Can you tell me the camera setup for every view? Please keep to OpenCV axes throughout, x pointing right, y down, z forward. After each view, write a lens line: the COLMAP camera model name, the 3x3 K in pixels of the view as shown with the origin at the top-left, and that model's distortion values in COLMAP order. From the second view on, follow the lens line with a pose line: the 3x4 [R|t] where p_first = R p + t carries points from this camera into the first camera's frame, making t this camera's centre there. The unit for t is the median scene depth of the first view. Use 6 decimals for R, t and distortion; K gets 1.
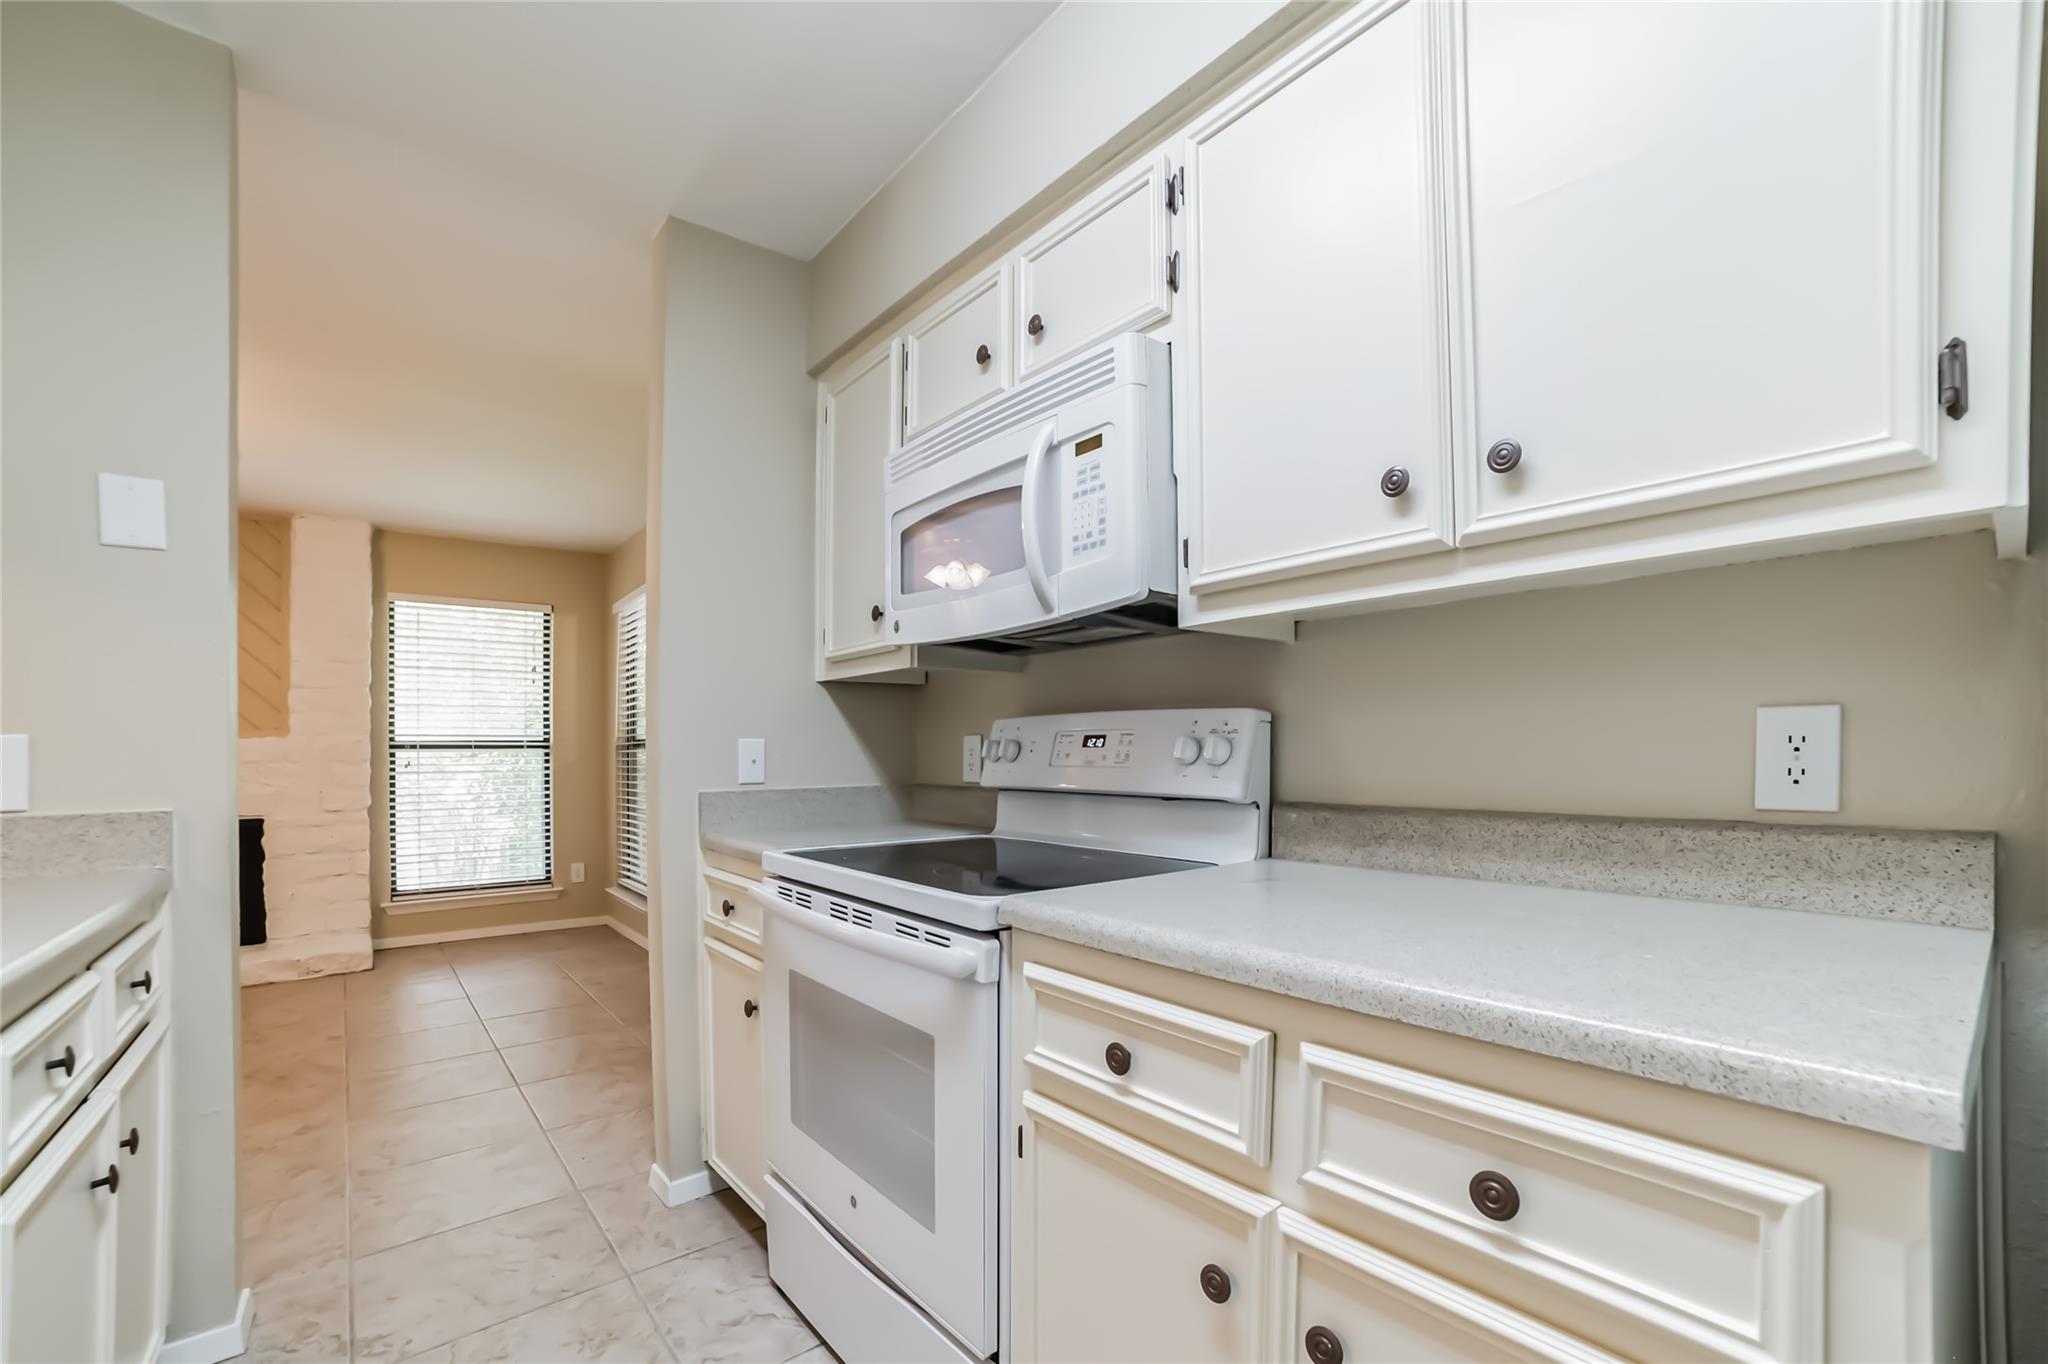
lens RADIAL K [[865.2, 0, 1018.6], [0, 865.2, 766.6], [0, 0, 1]] dist [-0.082535, 0.038950]
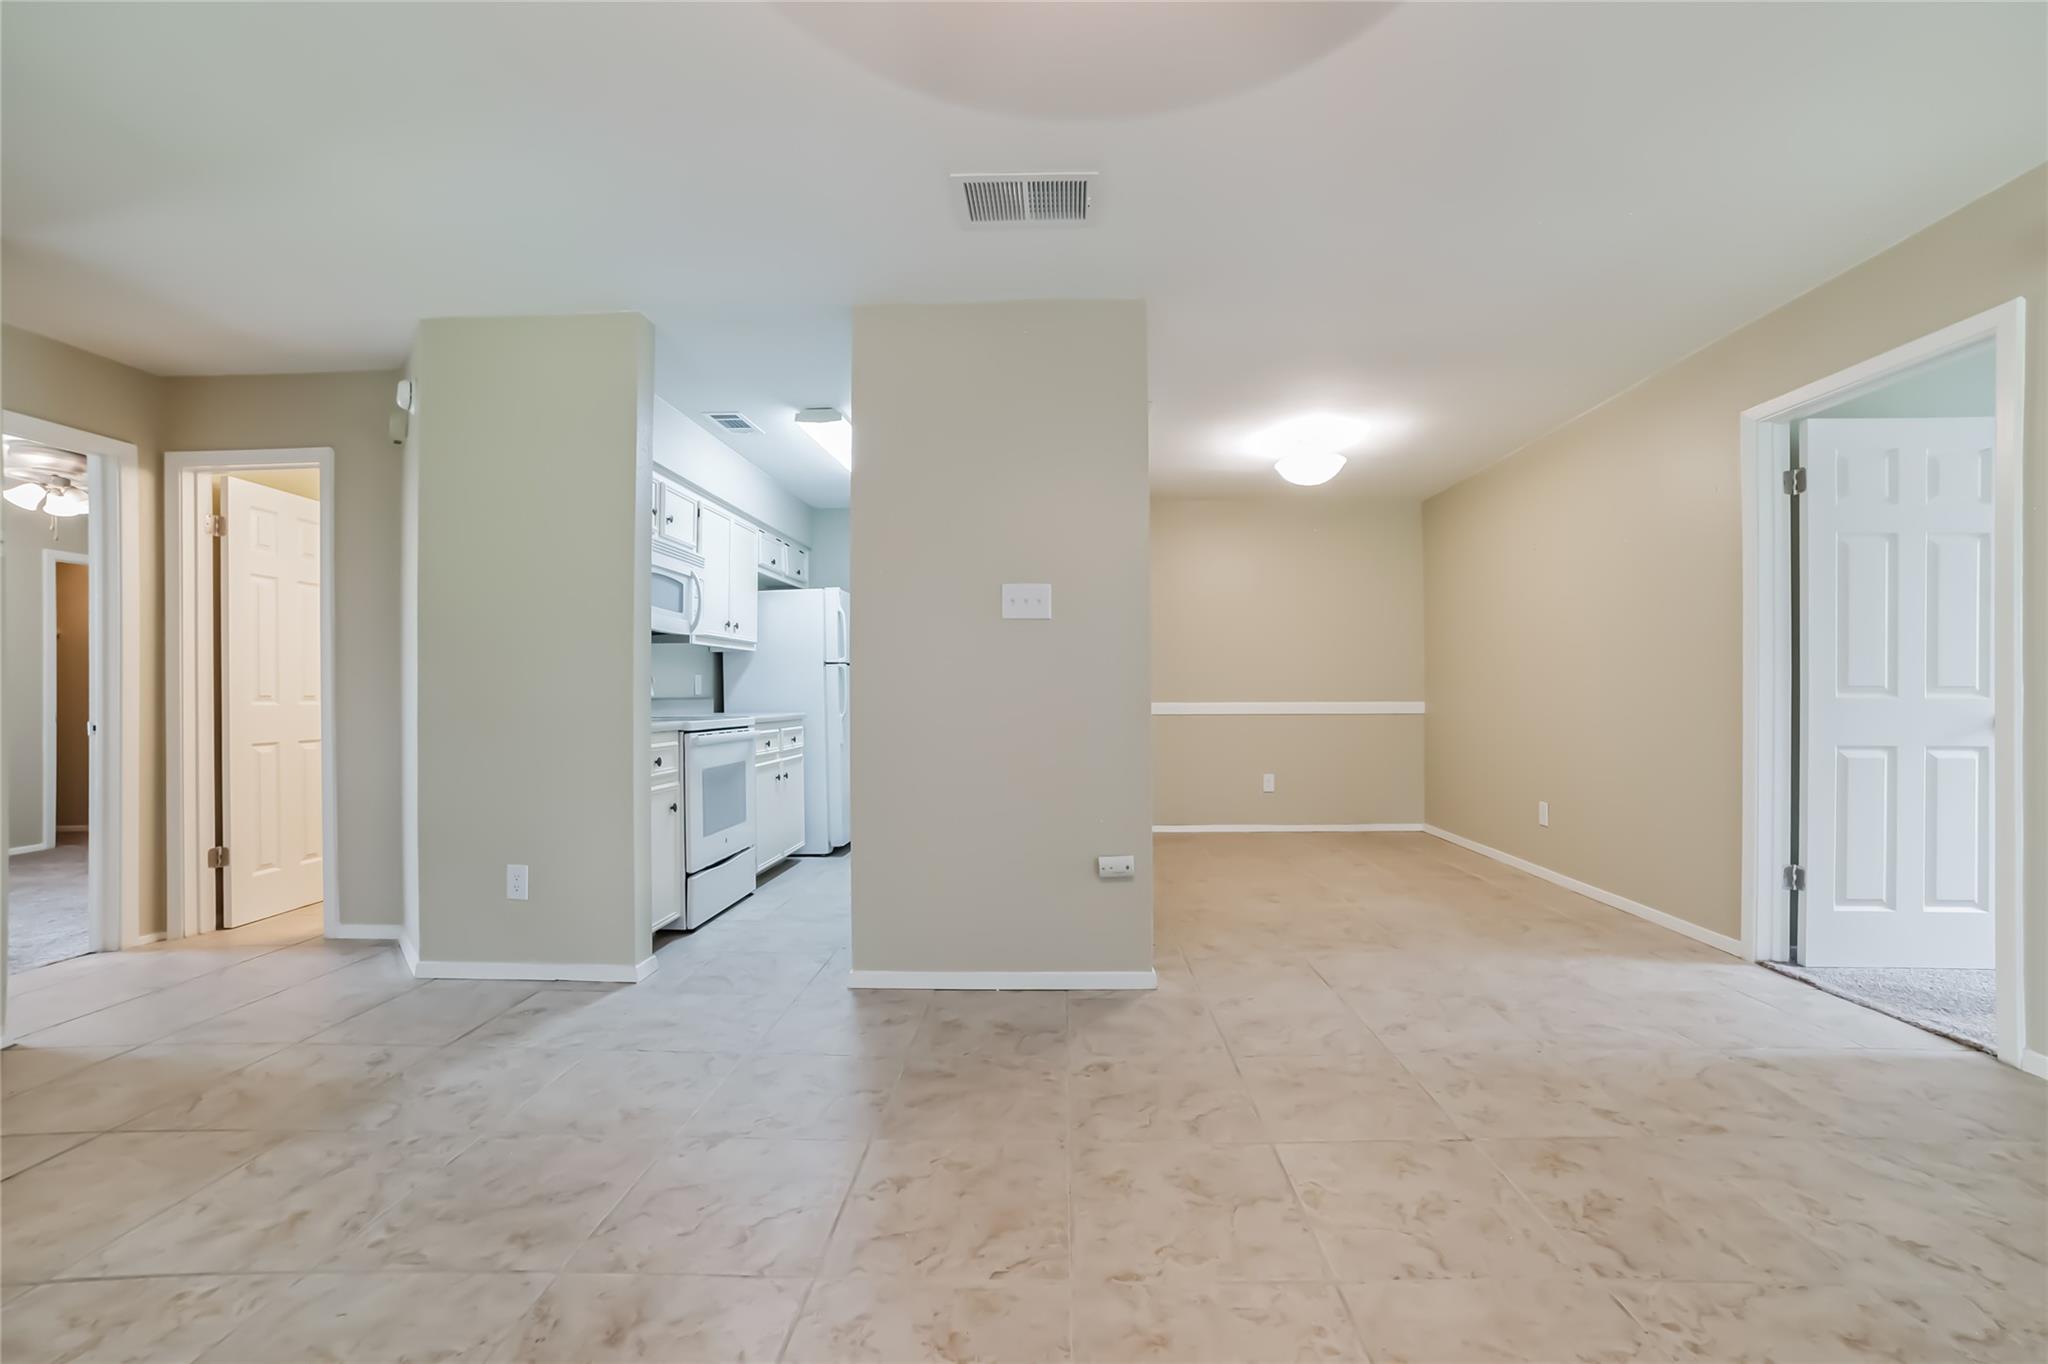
lens RADIAL K [[841.3, 0, 1041.6], [0, 841.3, 678.7], [0, 0, 1]] dist [-0.078675, 0.033147]
pose [[-0.759533, 0.025343, 0.649975, -0.803039], [0.027344, 0.999601, -0.007023, 0.010163], [-0.649894, 0.012438, -0.759923, 0.700130]]
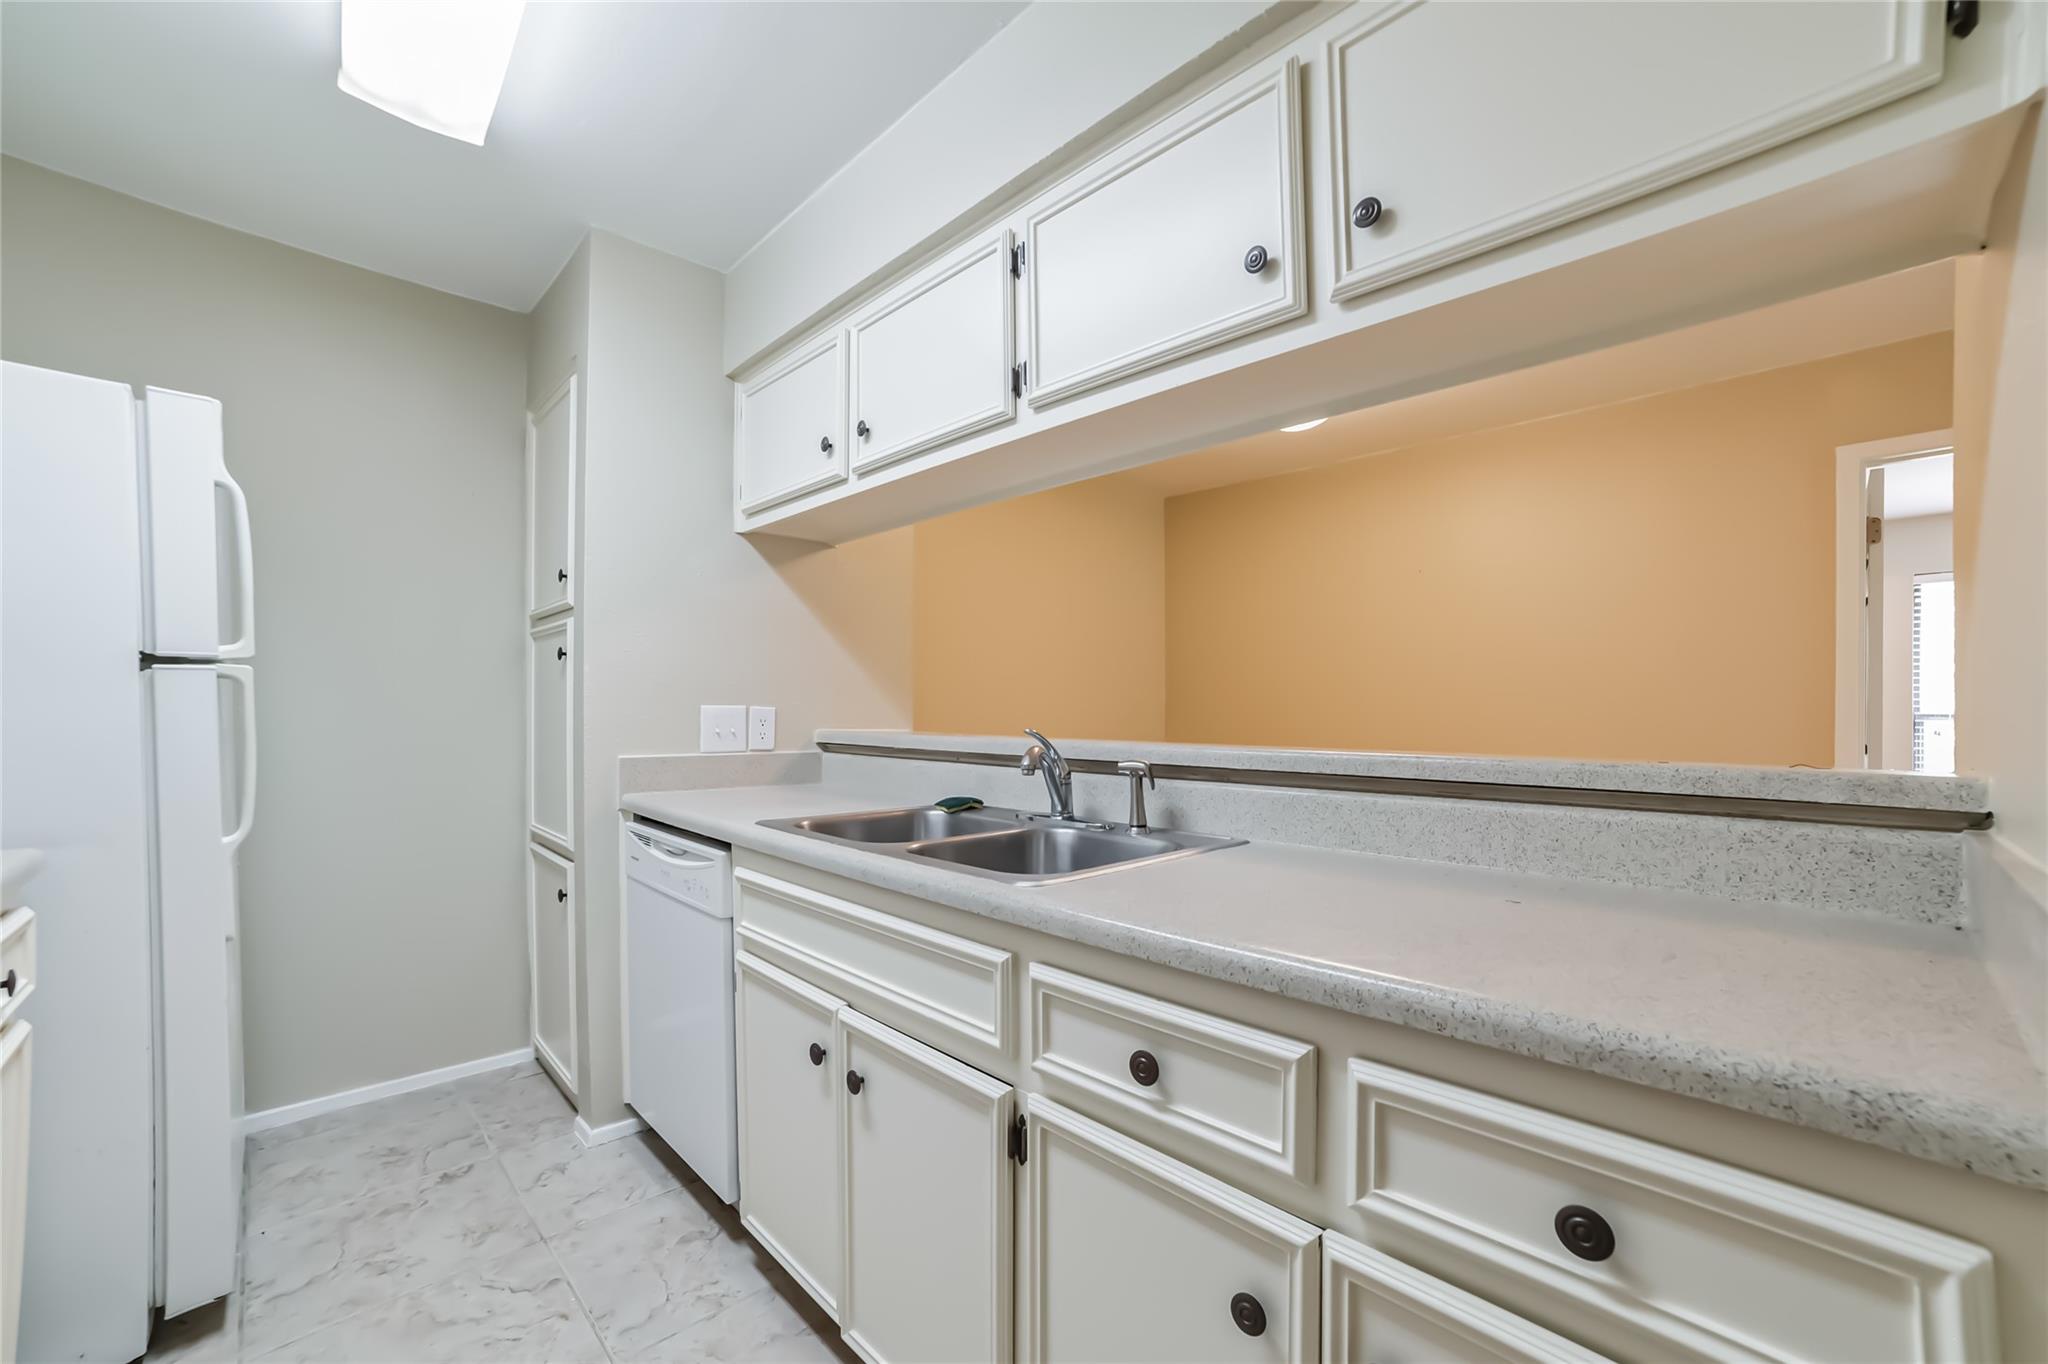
lens RADIAL K [[831.4, 0, 1037.1], [0, 831.4, 707.2], [0, 0, 1]] dist [-0.075294, 0.033580]
pose [[-0.995349, 0.007237, -0.096057, -0.188073], [0.005463, 0.999810, 0.018718, -0.010984], [0.096175, 0.018107, -0.995200, 0.379398]]
